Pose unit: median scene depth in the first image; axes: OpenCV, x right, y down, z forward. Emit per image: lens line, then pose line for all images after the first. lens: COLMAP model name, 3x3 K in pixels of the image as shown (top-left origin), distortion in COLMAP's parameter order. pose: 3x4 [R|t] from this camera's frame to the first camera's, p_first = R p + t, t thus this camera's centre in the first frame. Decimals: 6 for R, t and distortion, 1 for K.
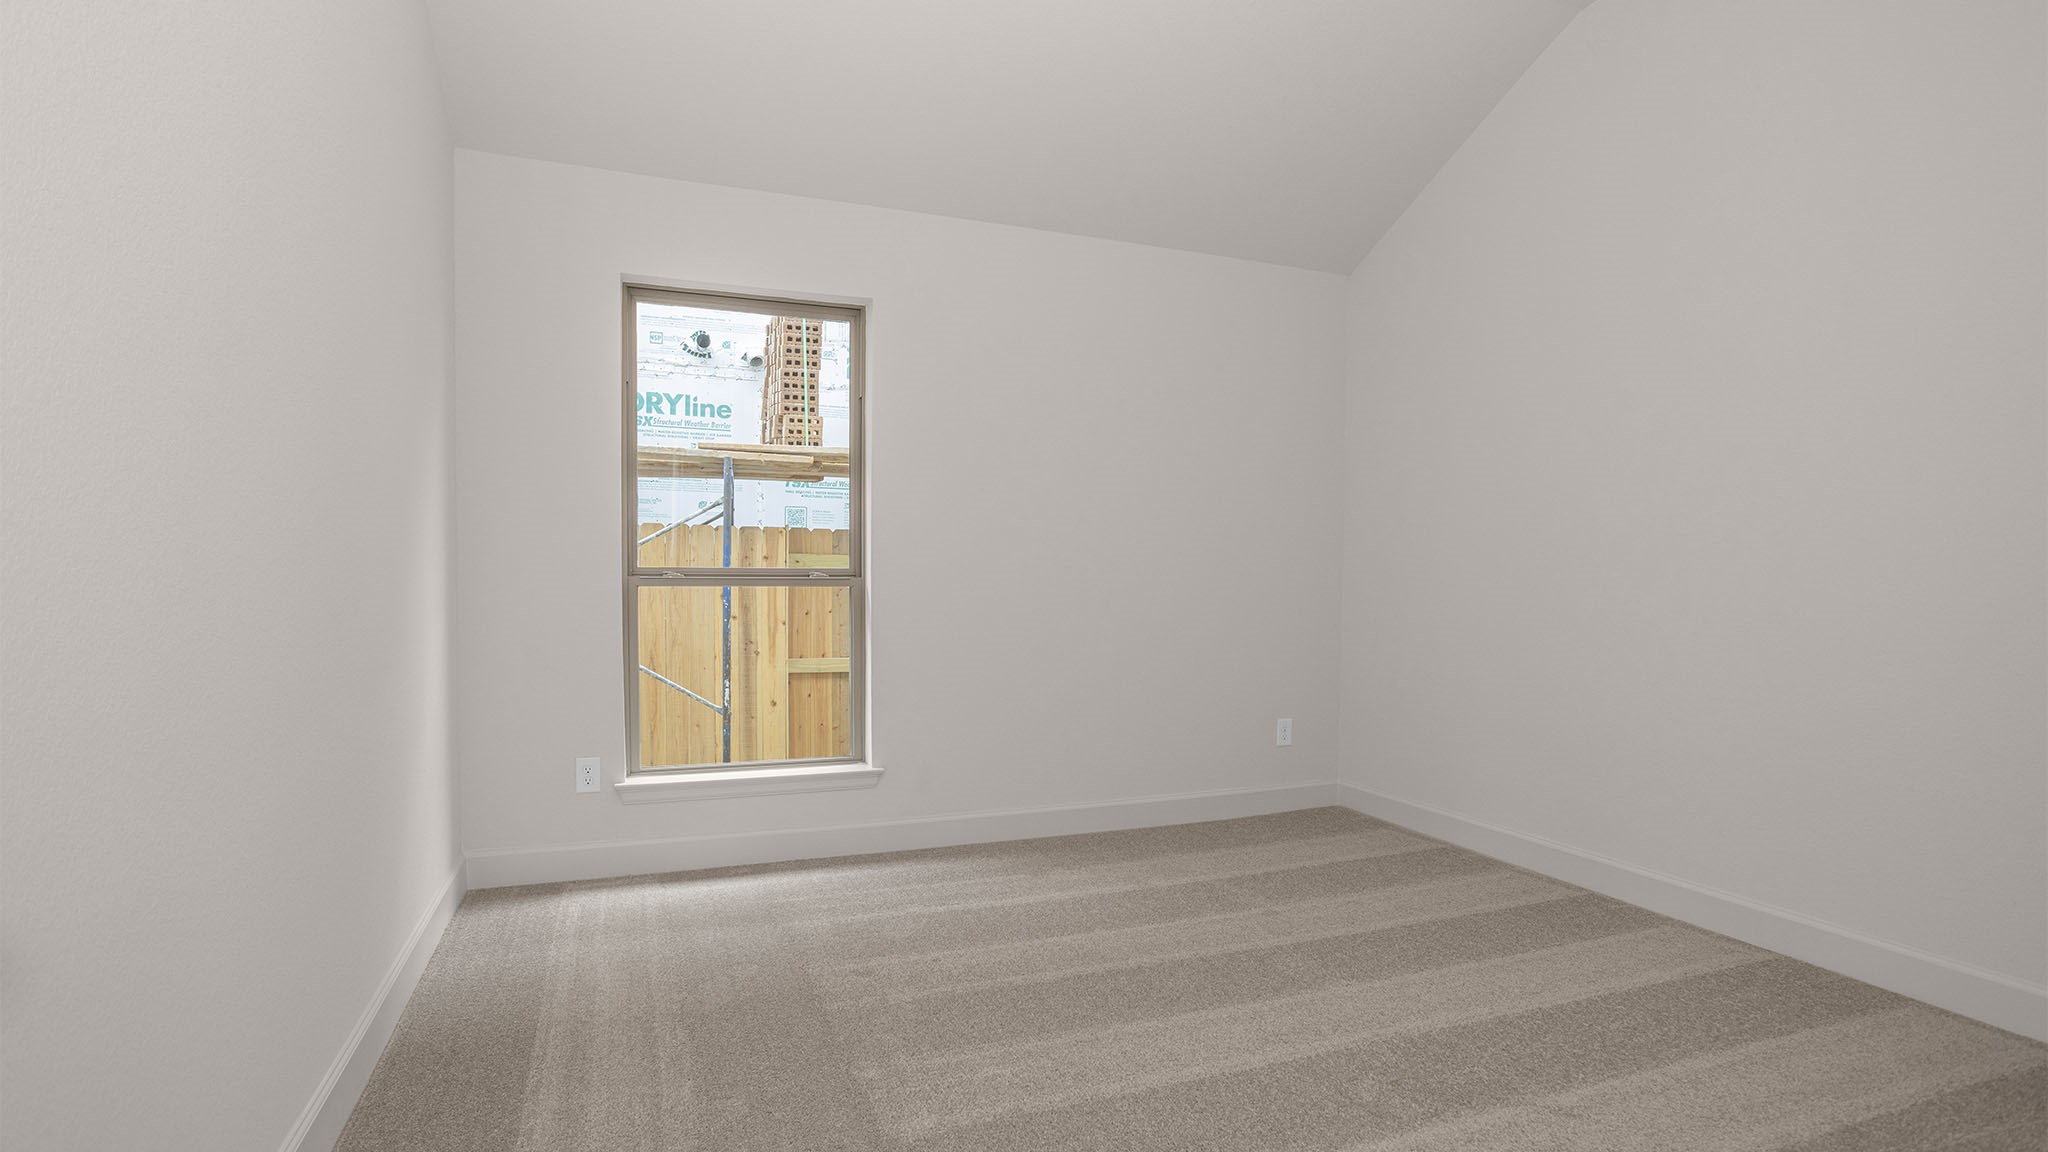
lens RADIAL K [[985.3, 0, 1023.7], [0, 985.3, 620.0], [0, 0, 1]] dist [0.000243, 0.000024]
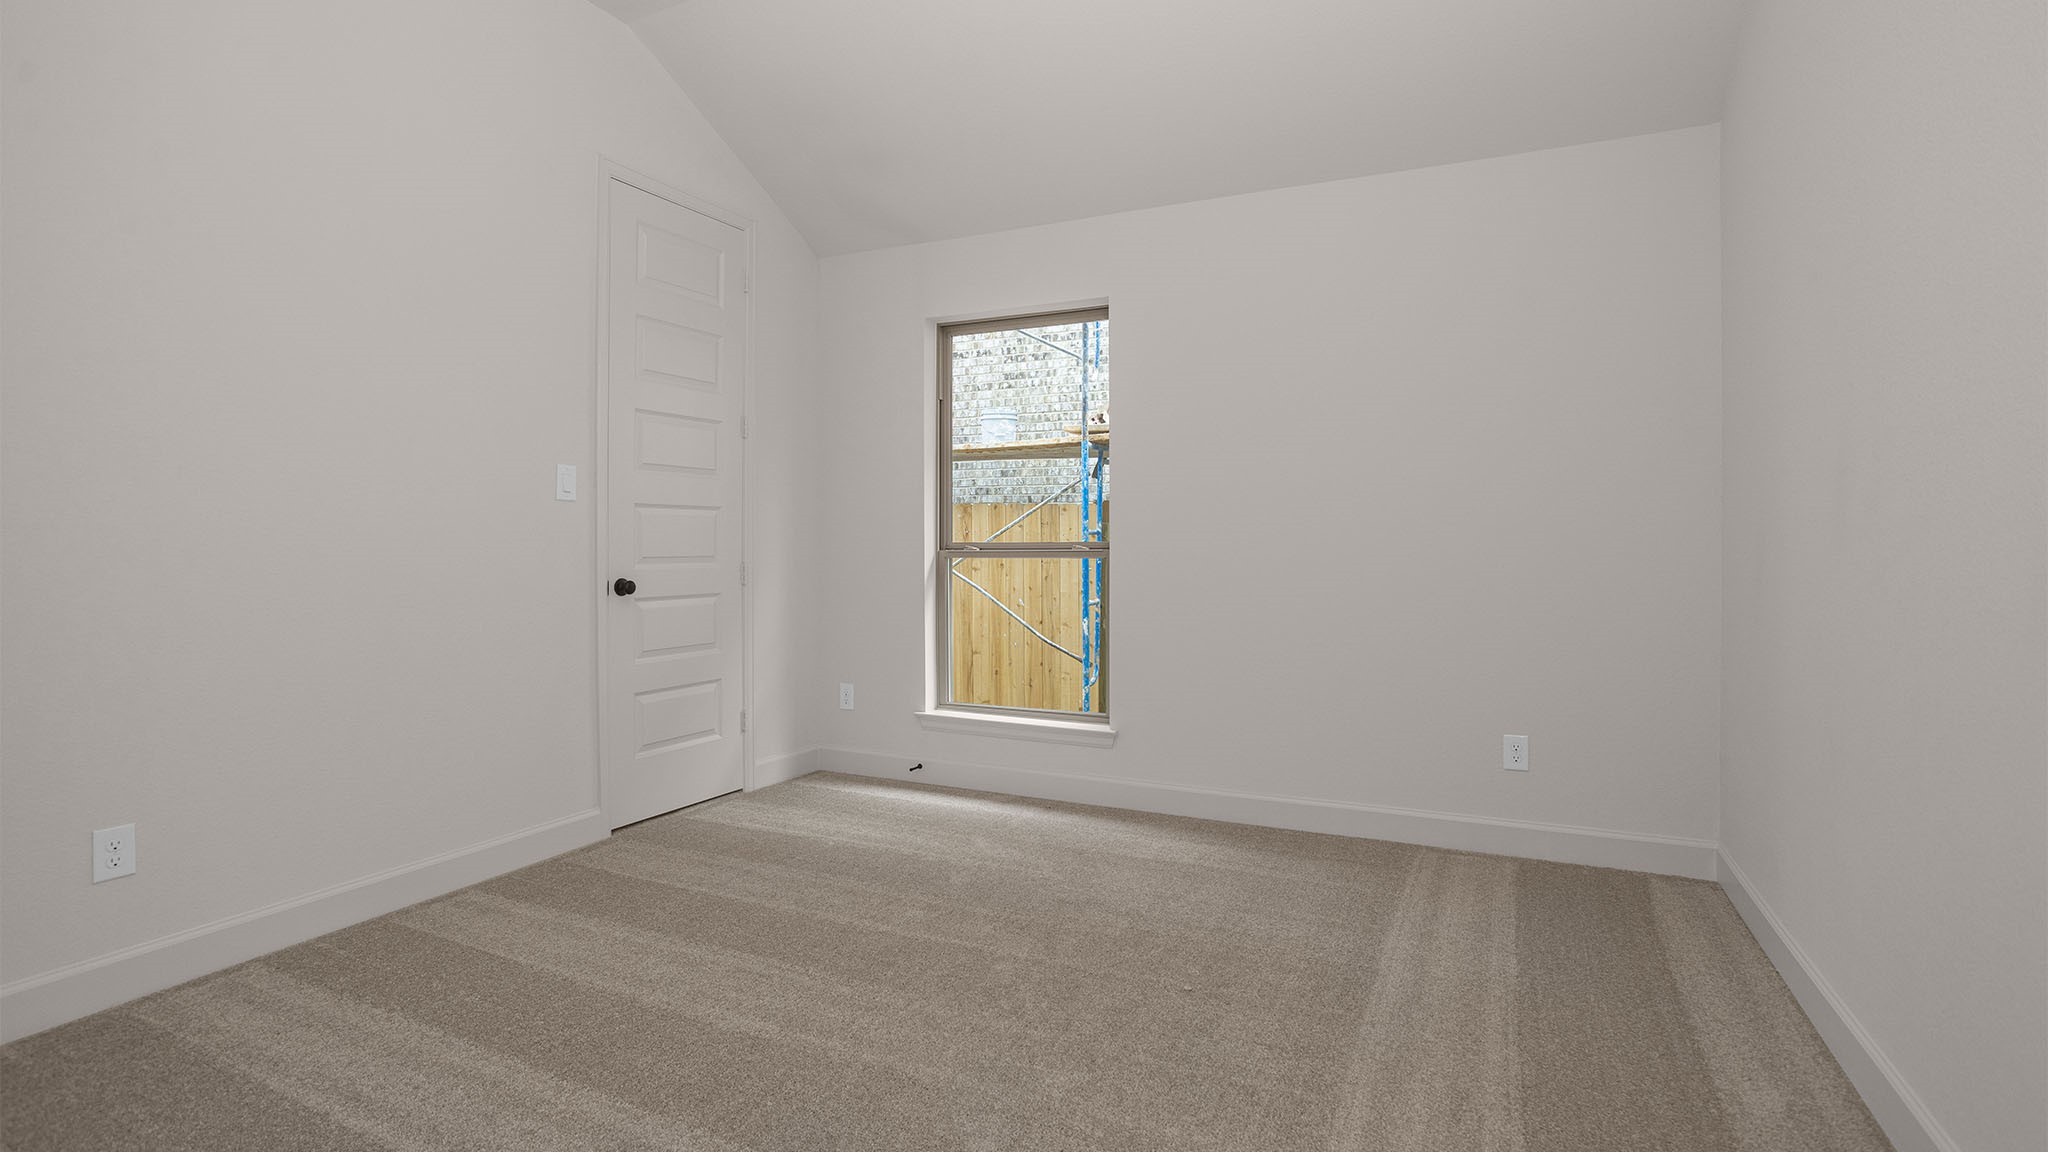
lens RADIAL K [[985.6, 0, 1027.7], [0, 985.6, 533.8], [0, 0, 1]] dist [-0.058855, 0.039368]
pose [[0.688822, -0.010733, -0.724851, 0.568621], [-0.031239, 0.998522, -0.044472, -0.011710], [0.724257, 0.053277, 0.687469, 0.191546]]
